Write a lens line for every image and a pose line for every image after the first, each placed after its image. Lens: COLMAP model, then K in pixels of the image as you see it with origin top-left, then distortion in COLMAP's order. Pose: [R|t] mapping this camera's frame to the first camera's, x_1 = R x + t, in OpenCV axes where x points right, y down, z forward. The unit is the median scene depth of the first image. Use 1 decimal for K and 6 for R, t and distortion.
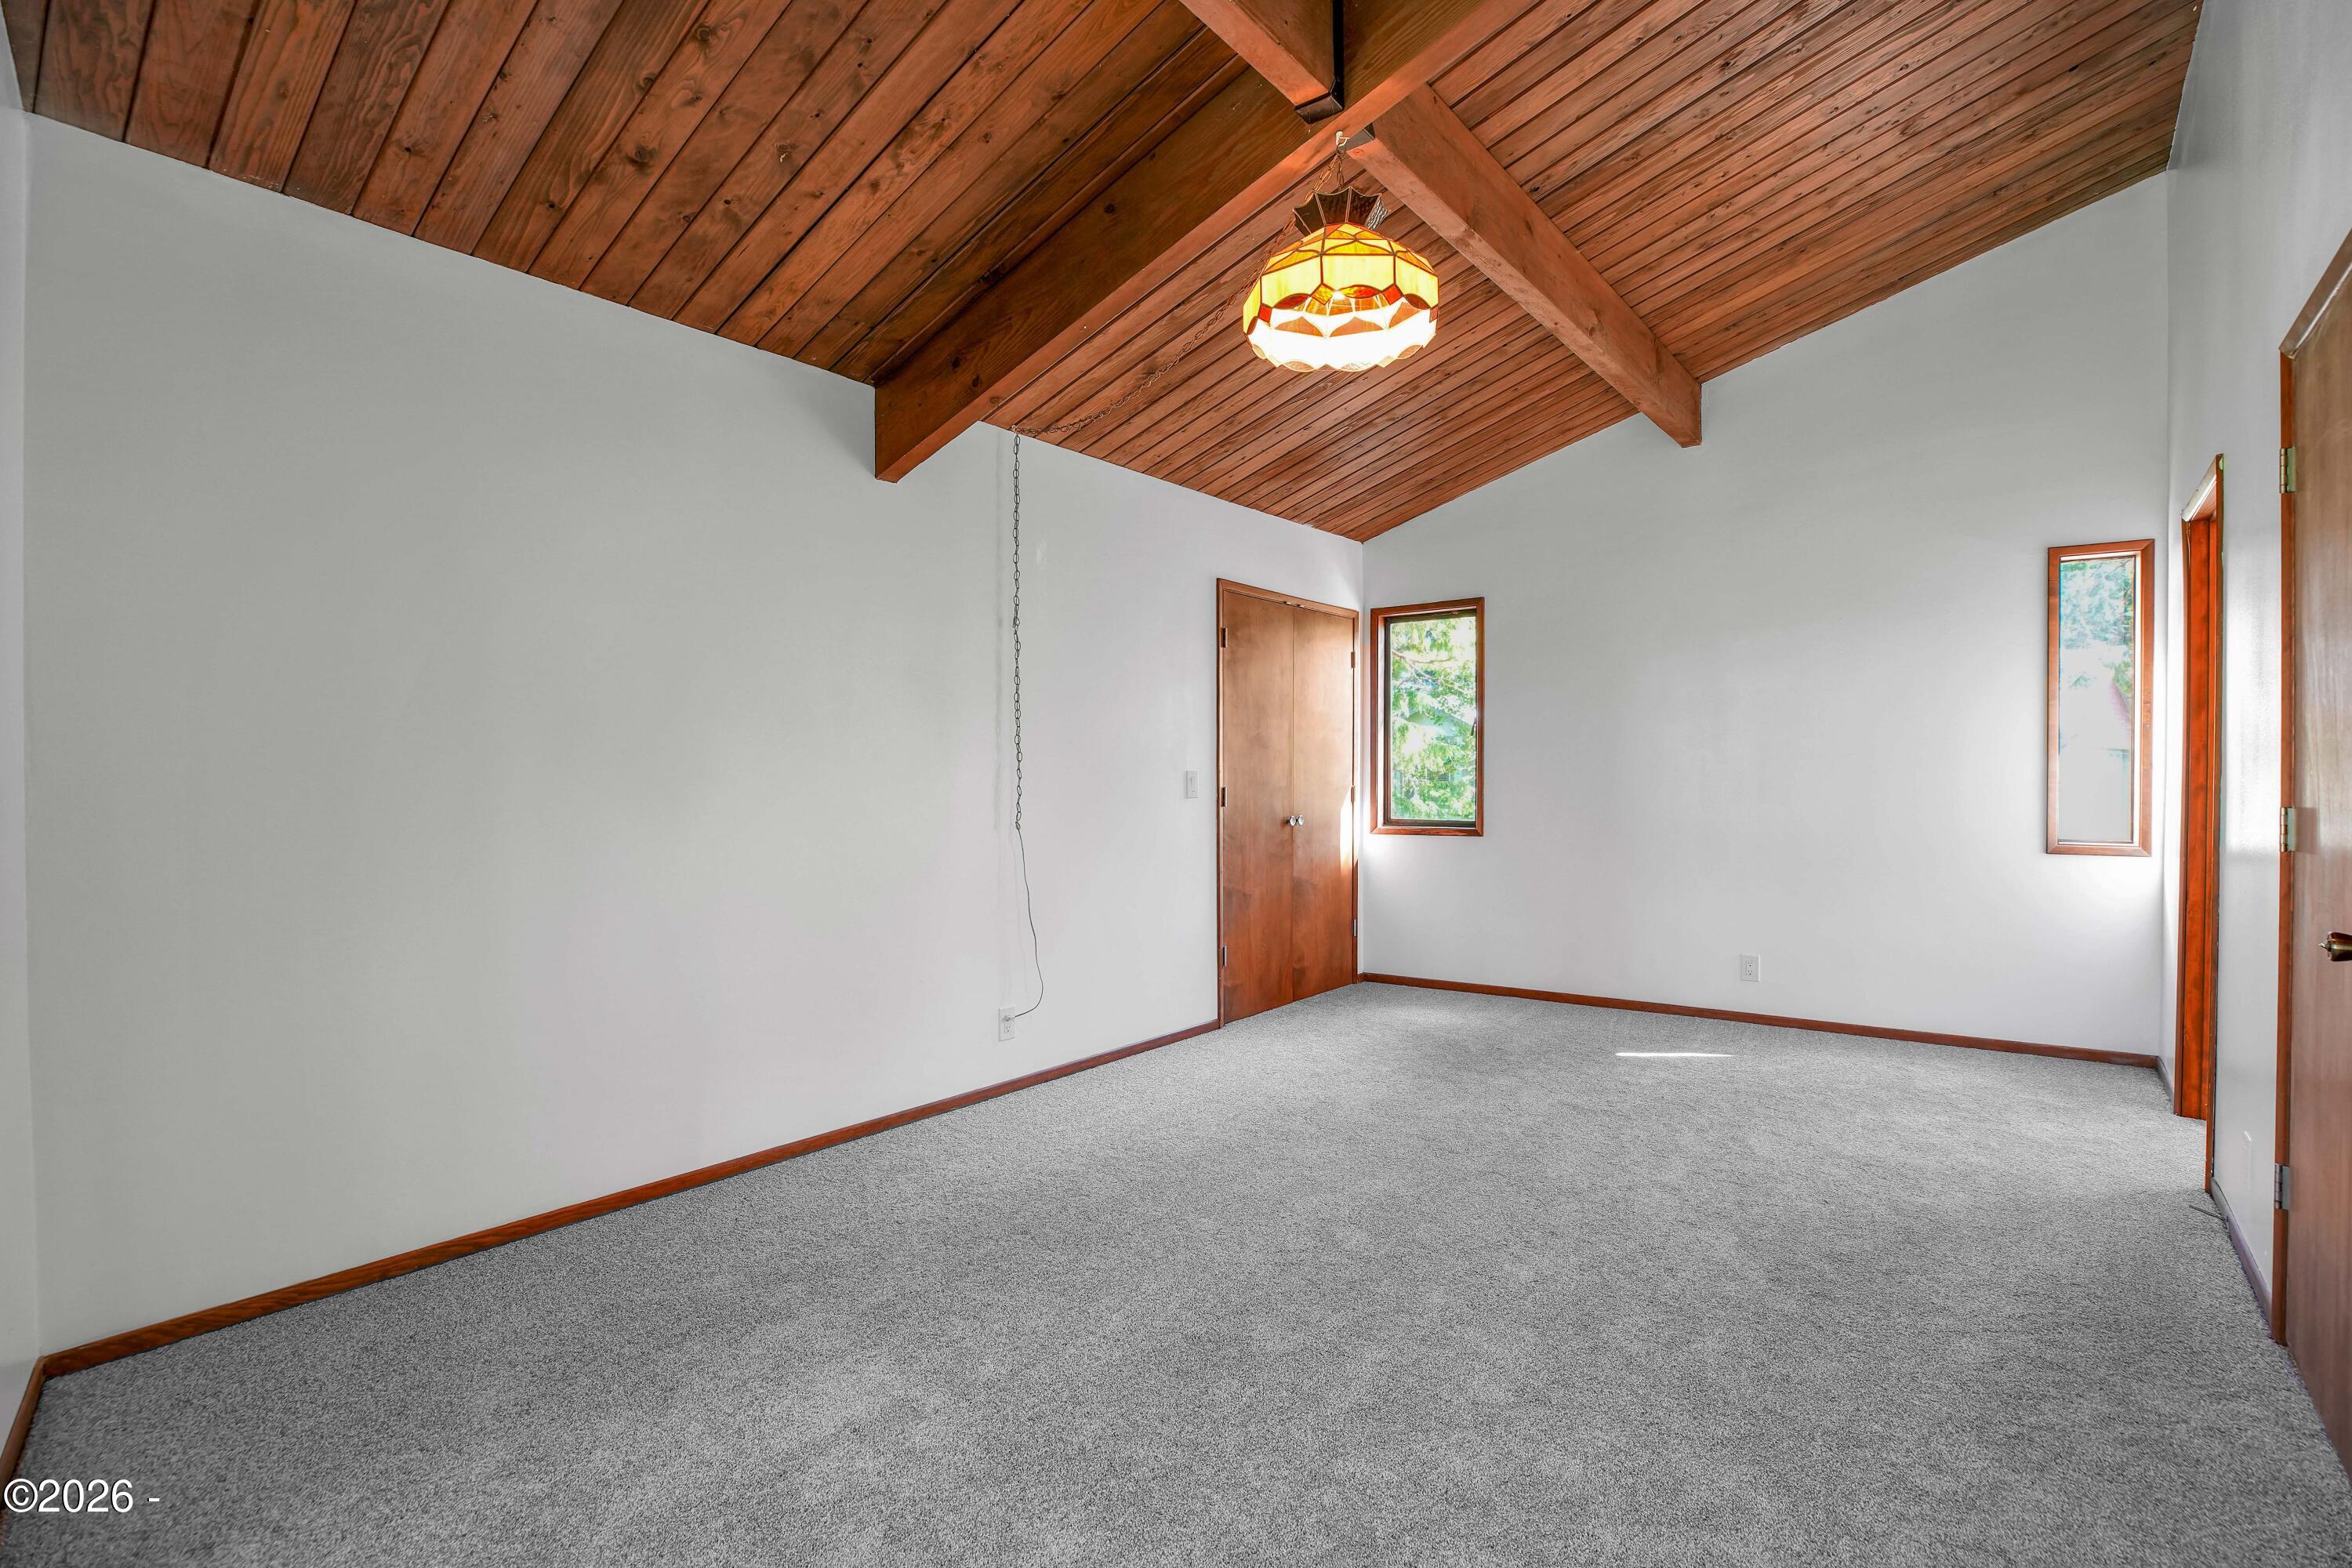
lens RADIAL K [[1098.4, 0, 1185.0], [0, 1098.4, 792.8], [0, 0, 1]] dist [-0.044391, 0.010897]
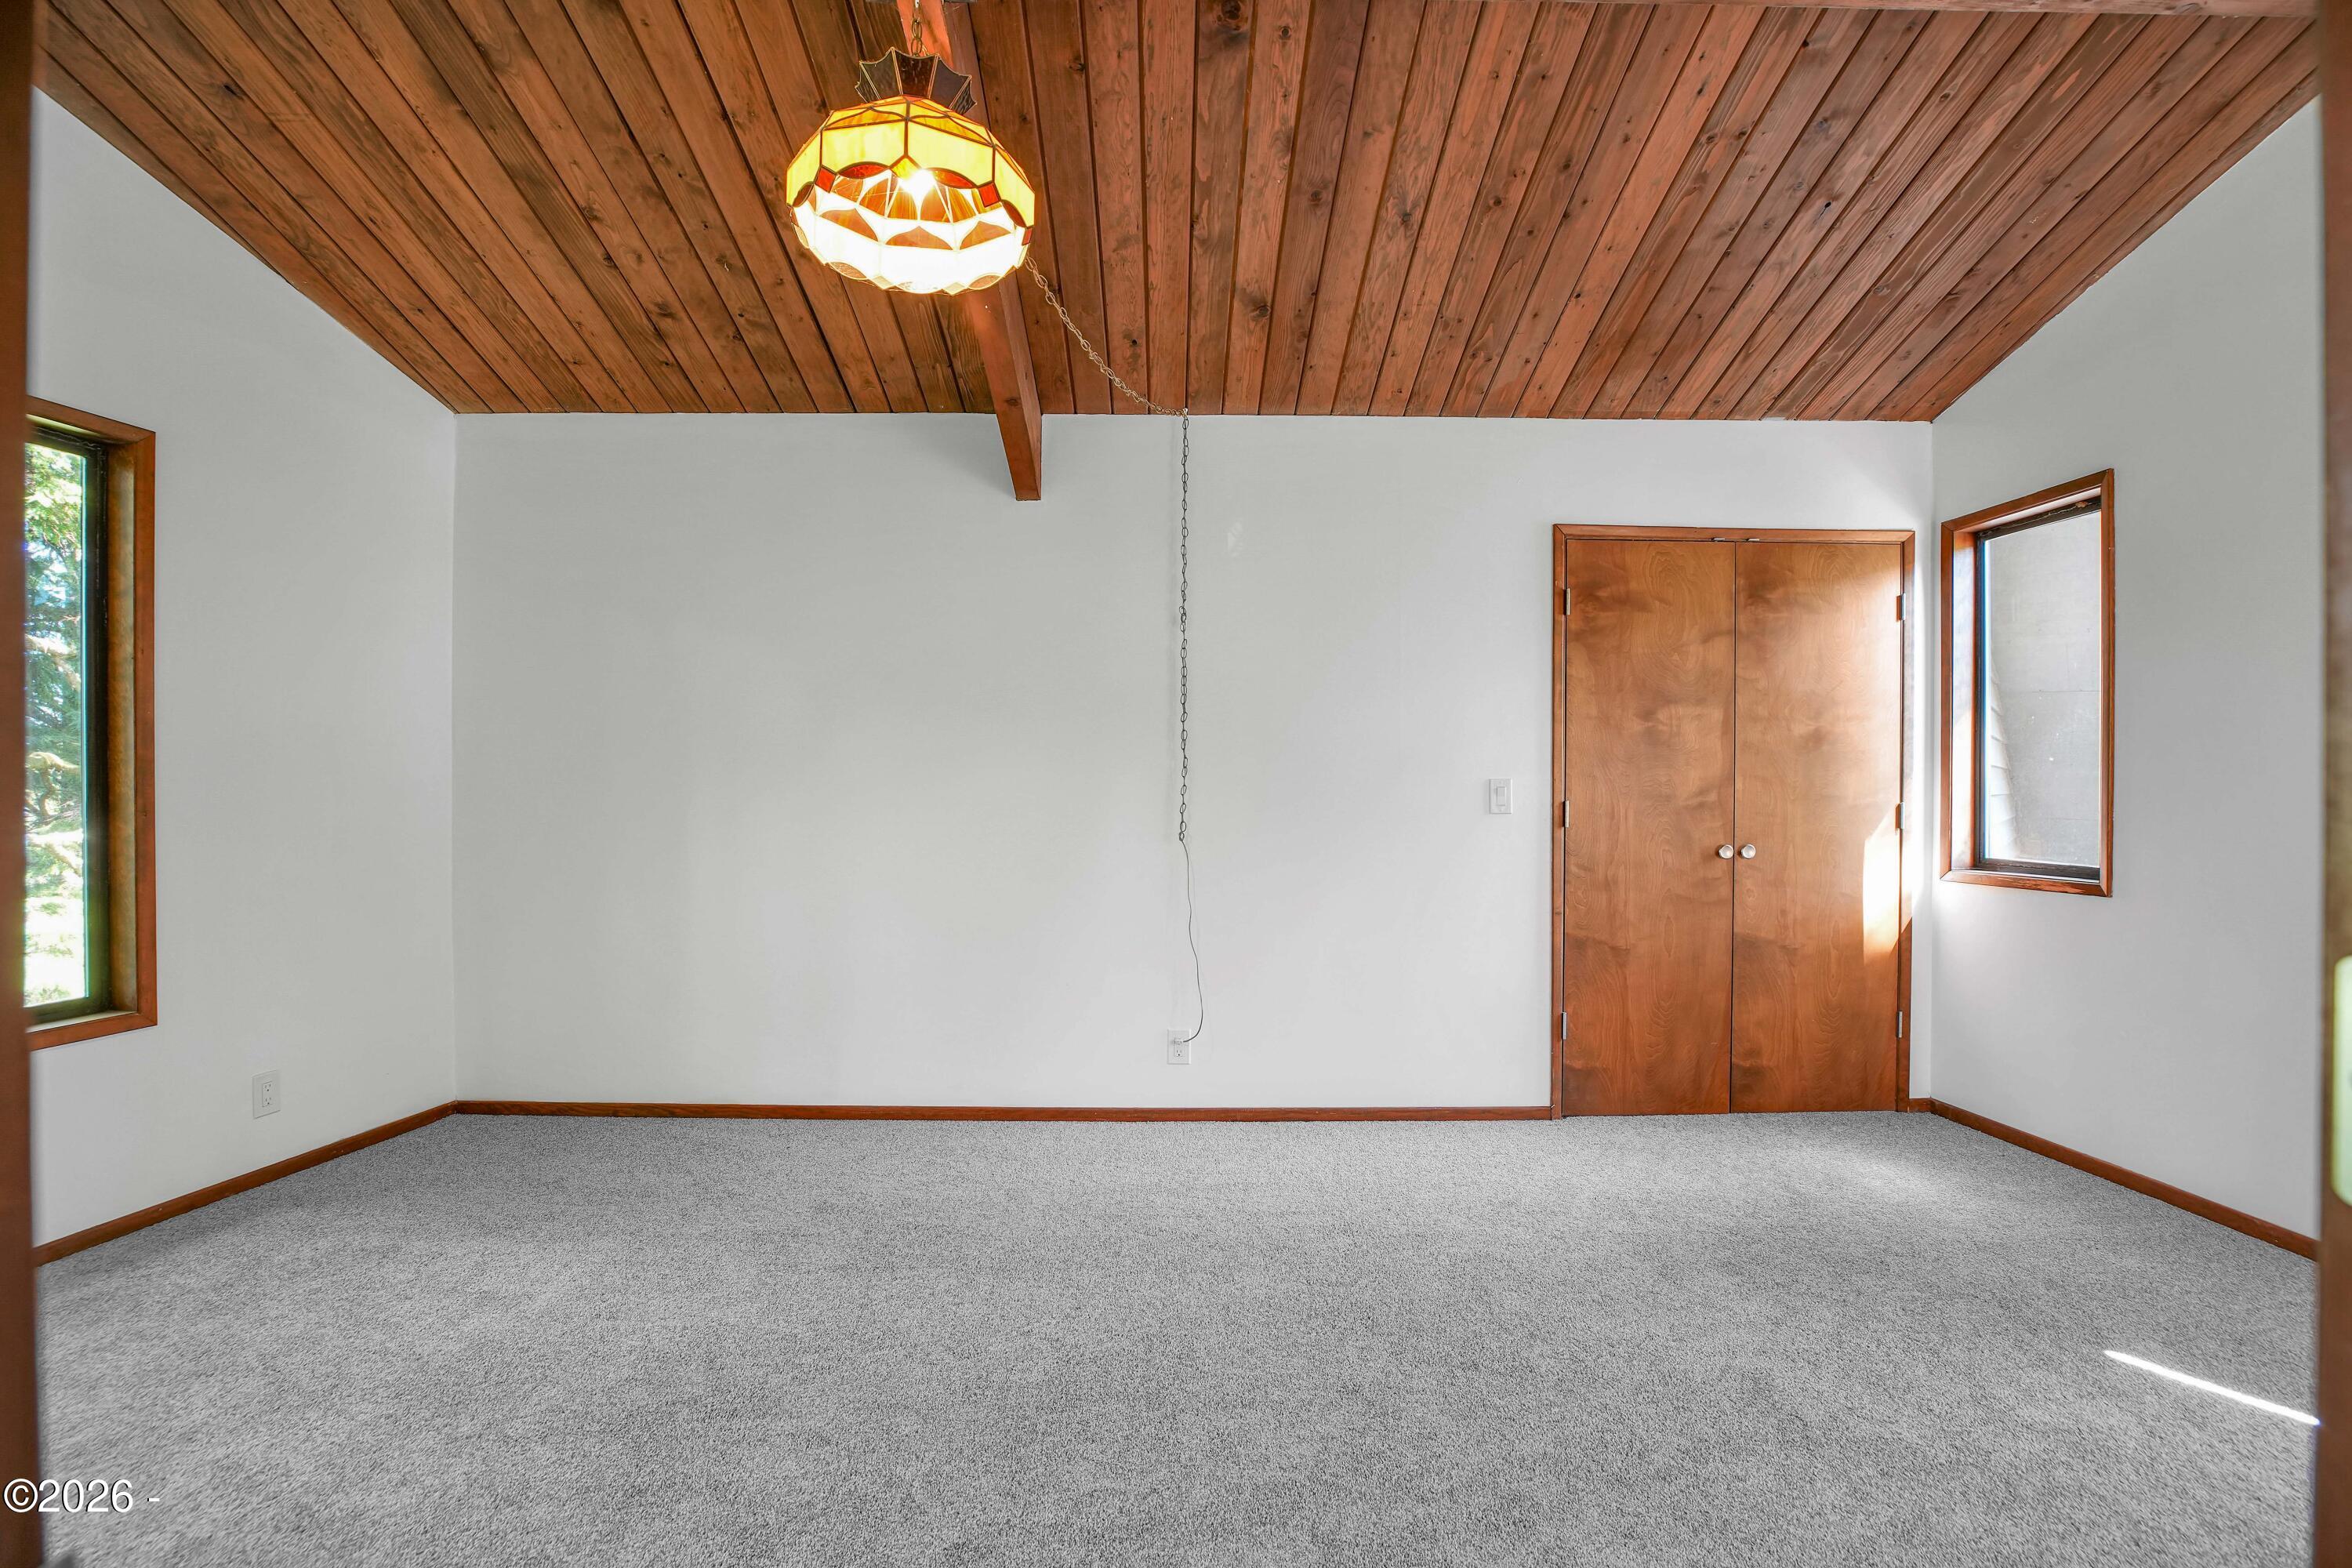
lens RADIAL K [[1098.4, 0, 1185.0], [0, 1098.4, 792.8], [0, 0, 1]] dist [-0.044391, 0.010897]
pose [[0.629306, 0.012525, -0.777057, 0.423149], [-0.019083, 0.999818, 0.000661, -0.005685], [0.776923, 0.014413, 0.629430, 0.305669]]
